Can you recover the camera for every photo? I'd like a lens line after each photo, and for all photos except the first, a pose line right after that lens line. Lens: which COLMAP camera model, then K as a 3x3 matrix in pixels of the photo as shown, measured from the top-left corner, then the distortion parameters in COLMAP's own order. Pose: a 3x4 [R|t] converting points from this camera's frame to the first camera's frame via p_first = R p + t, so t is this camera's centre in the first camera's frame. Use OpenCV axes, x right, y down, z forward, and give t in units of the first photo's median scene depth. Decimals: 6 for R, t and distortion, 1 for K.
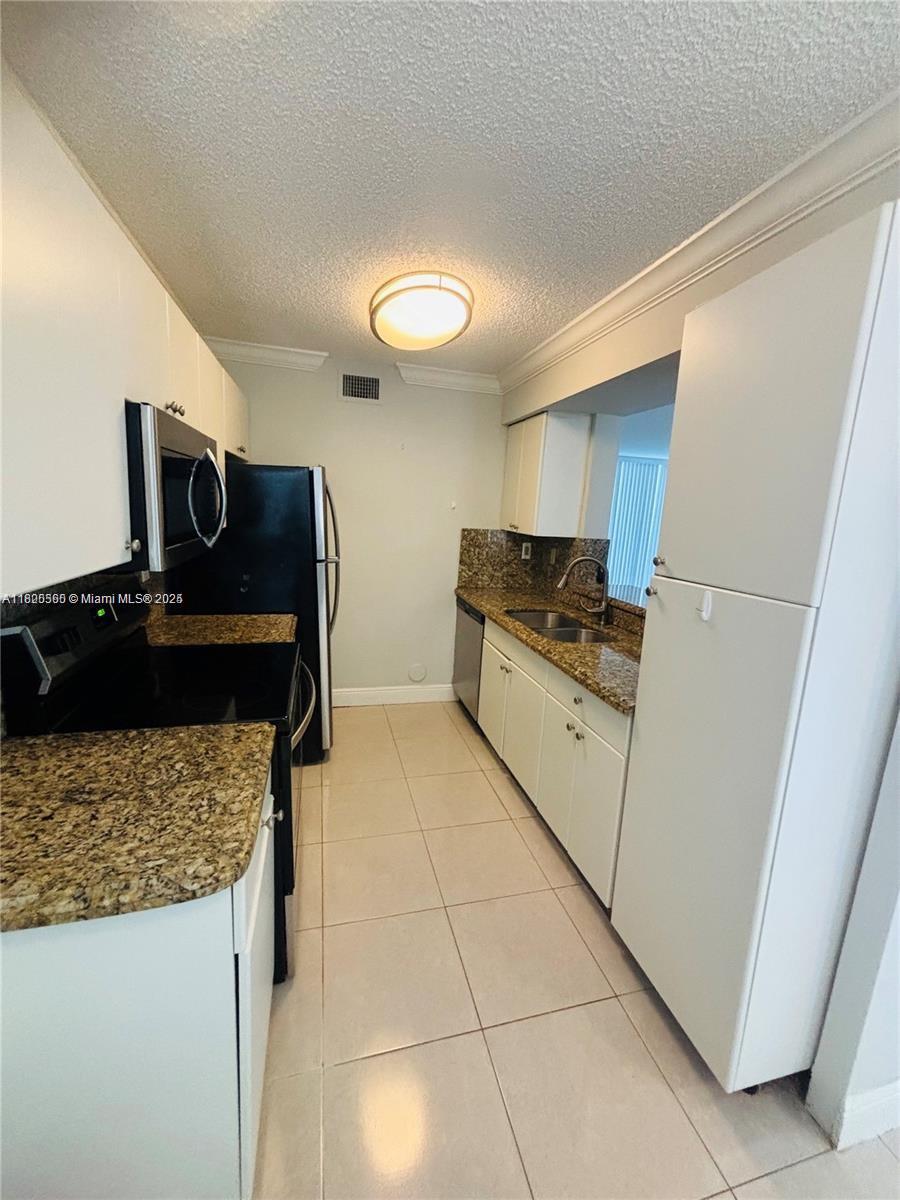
lens RADIAL K [[483.9, 0, 450.0], [0, 483.9, 600.0], [0, 0, 1]] dist [-0.003654, -0.000169]
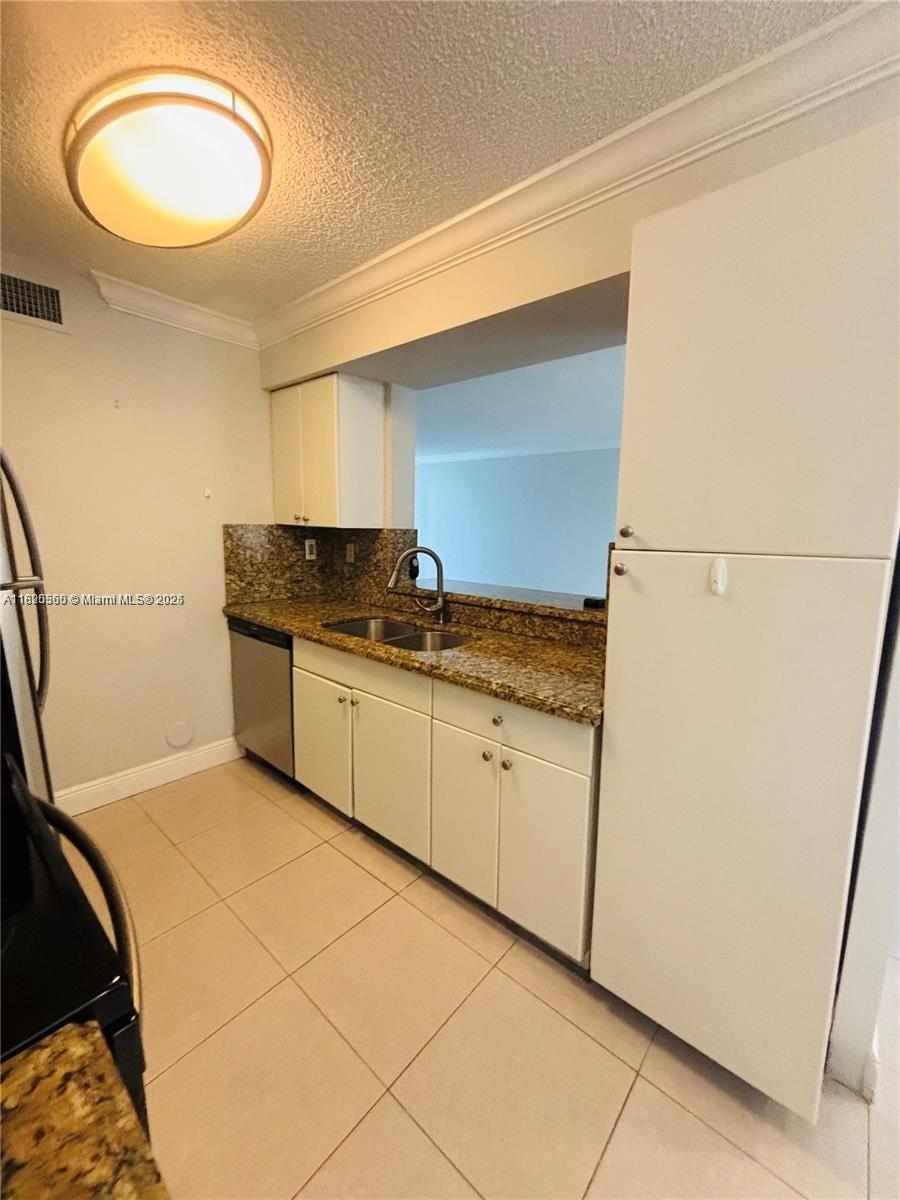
lens RADIAL K [[483.9, 0, 450.0], [0, 483.9, 600.0], [0, 0, 1]] dist [-0.003654, -0.000169]
pose [[0.822896, -0.123875, 0.554524, -0.150828], [0.129365, 0.991160, 0.029442, -0.015198], [-0.553269, 0.047508, 0.831647, 0.266131]]
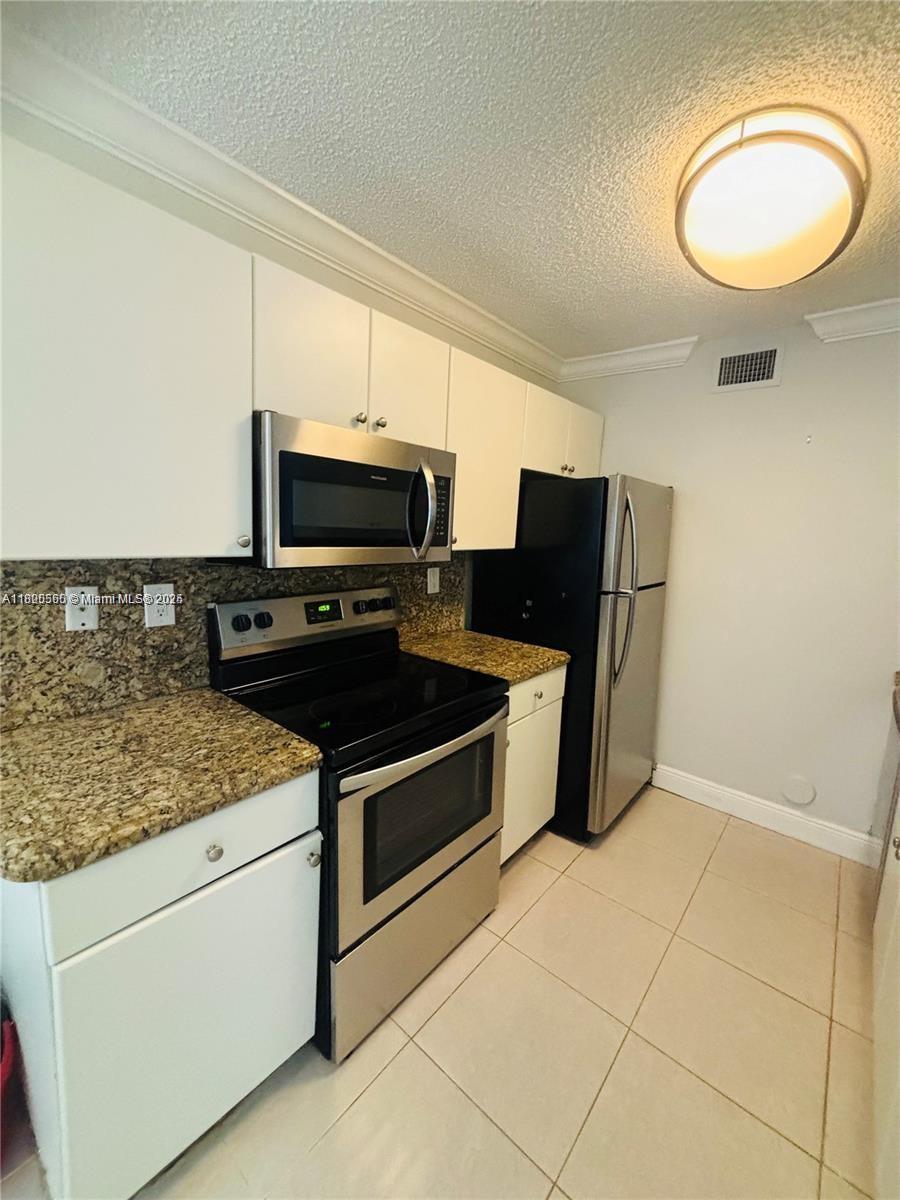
lens RADIAL K [[483.9, 0, 450.0], [0, 483.9, 600.0], [0, 0, 1]] dist [-0.003654, -0.000169]
pose [[0.575571, 0.096248, -0.812068, 0.220491], [-0.167059, 0.985946, -0.001550, -0.023971], [0.800506, 0.136555, 0.583561, 0.320351]]
